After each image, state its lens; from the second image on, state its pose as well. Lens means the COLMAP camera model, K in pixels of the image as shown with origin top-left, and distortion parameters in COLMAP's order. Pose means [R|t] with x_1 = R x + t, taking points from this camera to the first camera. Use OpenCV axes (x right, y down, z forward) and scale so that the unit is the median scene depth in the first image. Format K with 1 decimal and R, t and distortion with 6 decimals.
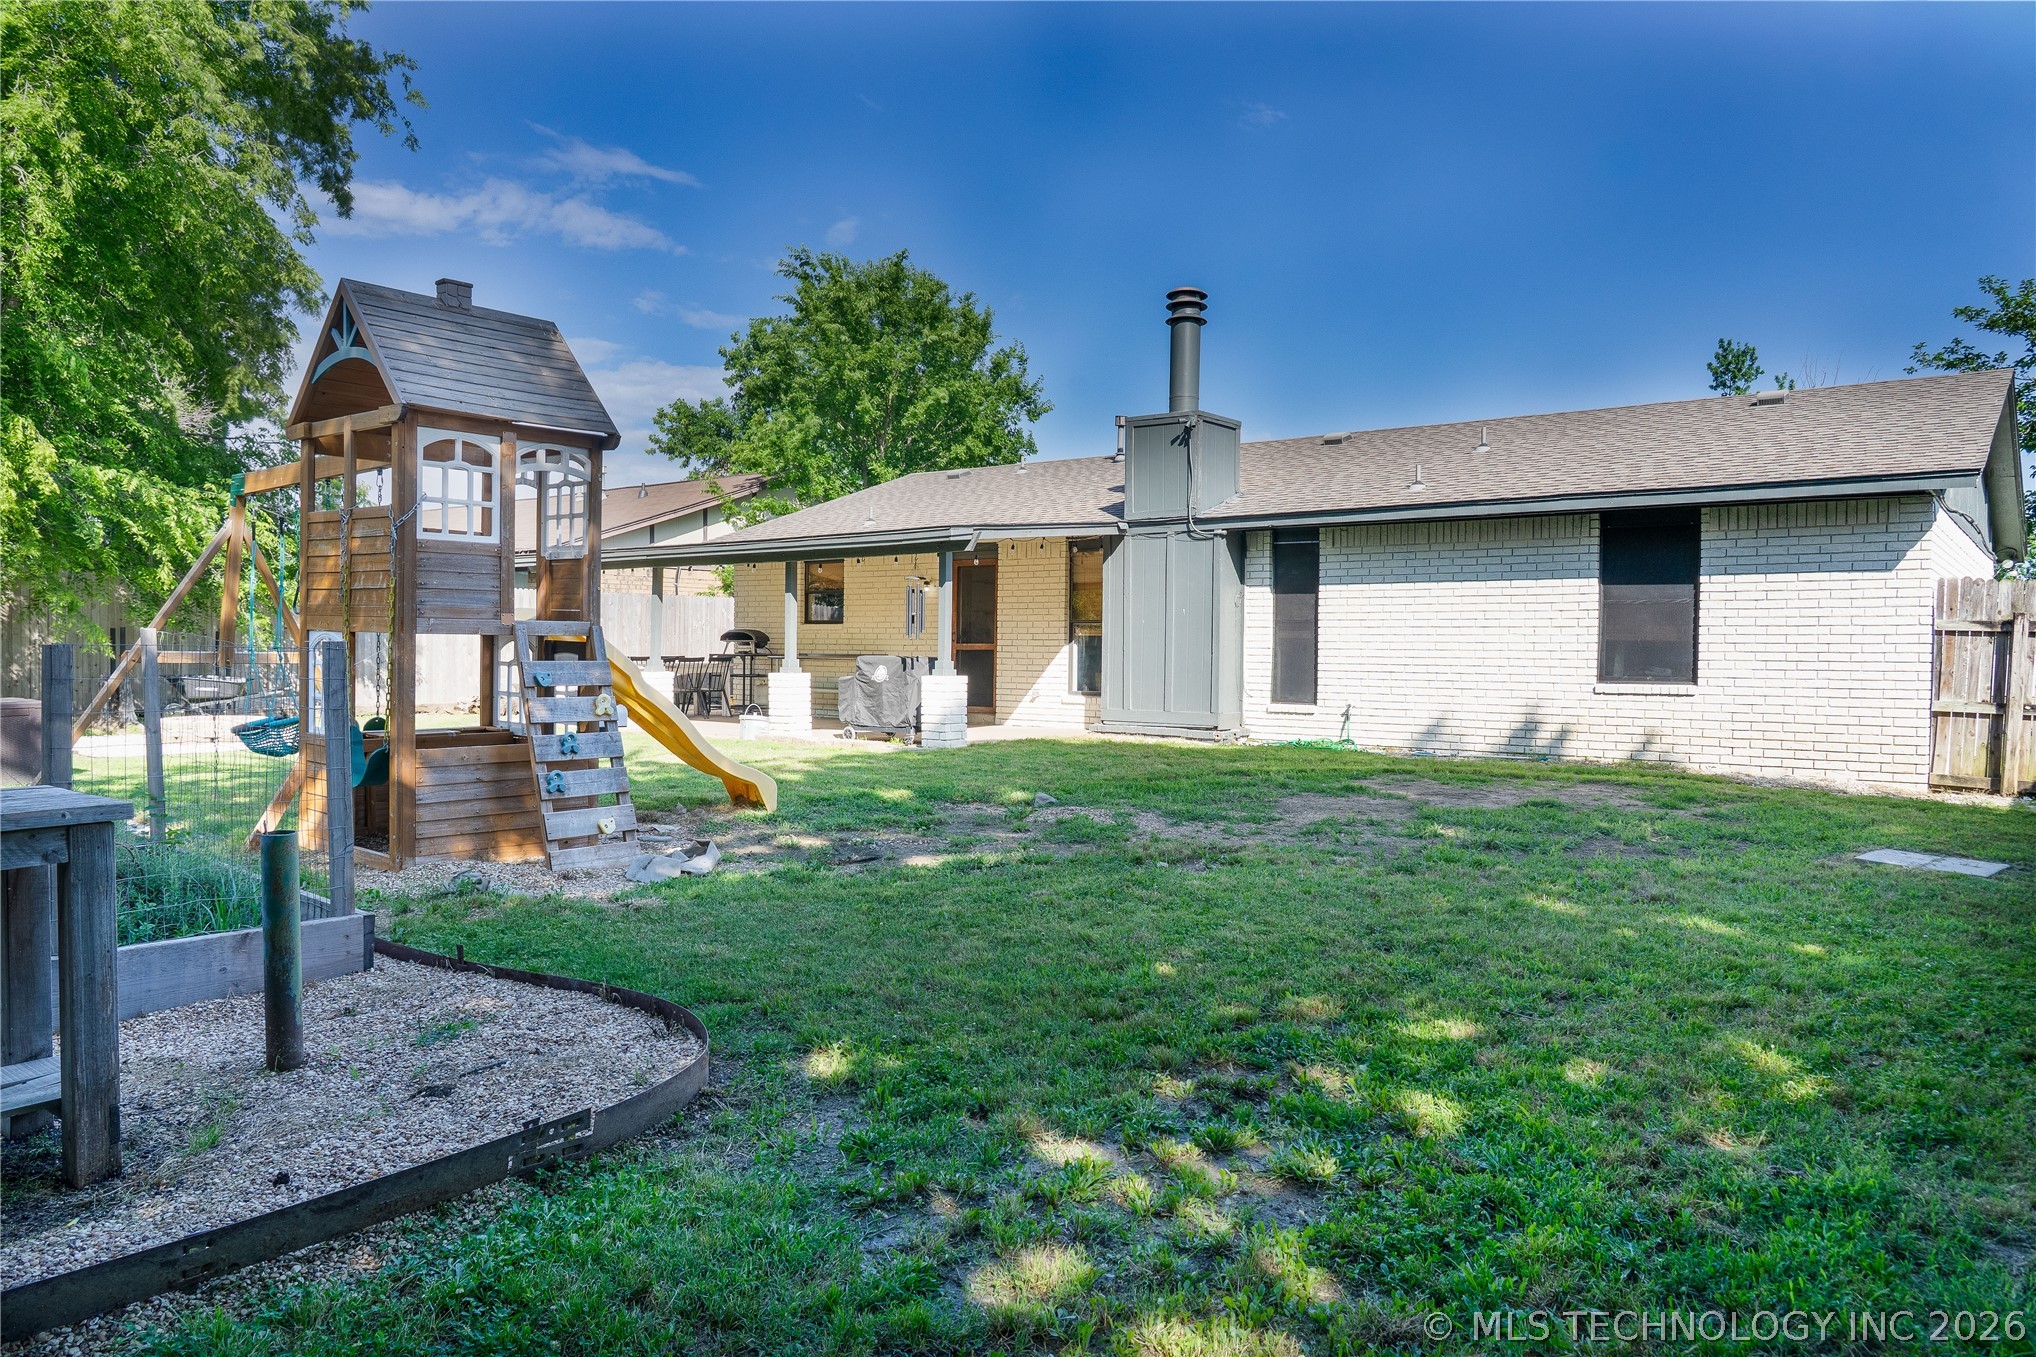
lens RADIAL K [[1417.1, 0, 1018.0], [0, 1417.1, 678.5], [0, 0, 1]] dist [-0.005515, 0.000640]
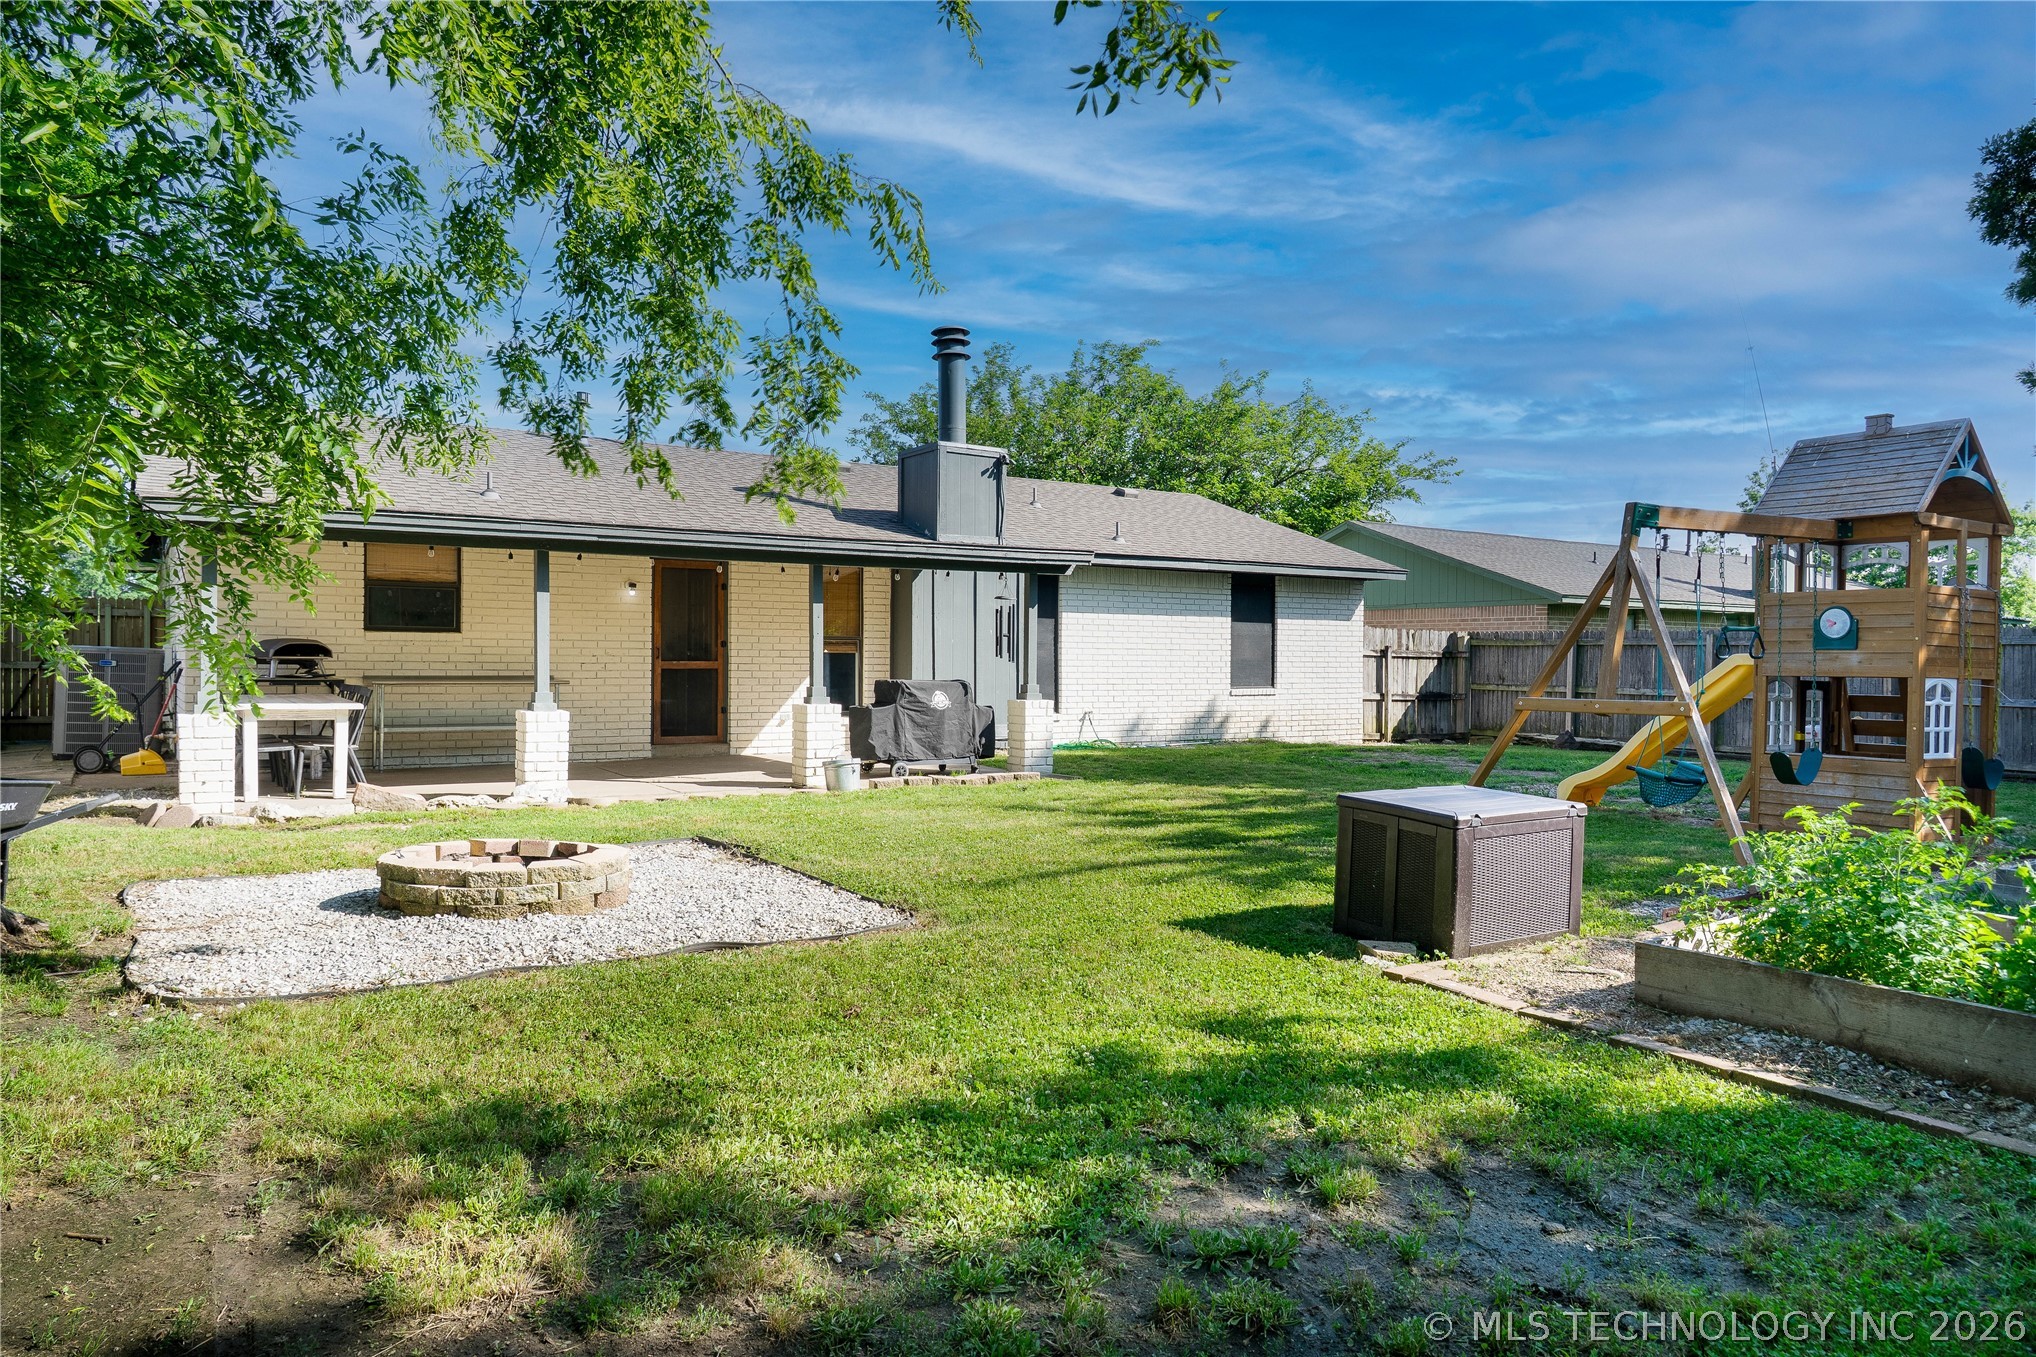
lens RADIAL K [[1417.1, 0, 1018.0], [0, 1417.1, 678.5], [0, 0, 1]] dist [-0.005515, 0.000640]
pose [[0.314270, -0.013978, 0.949231, -1.098185], [0.020356, 0.999761, 0.007982, -0.023707], [-0.949115, 0.016814, 0.314480, 0.765280]]
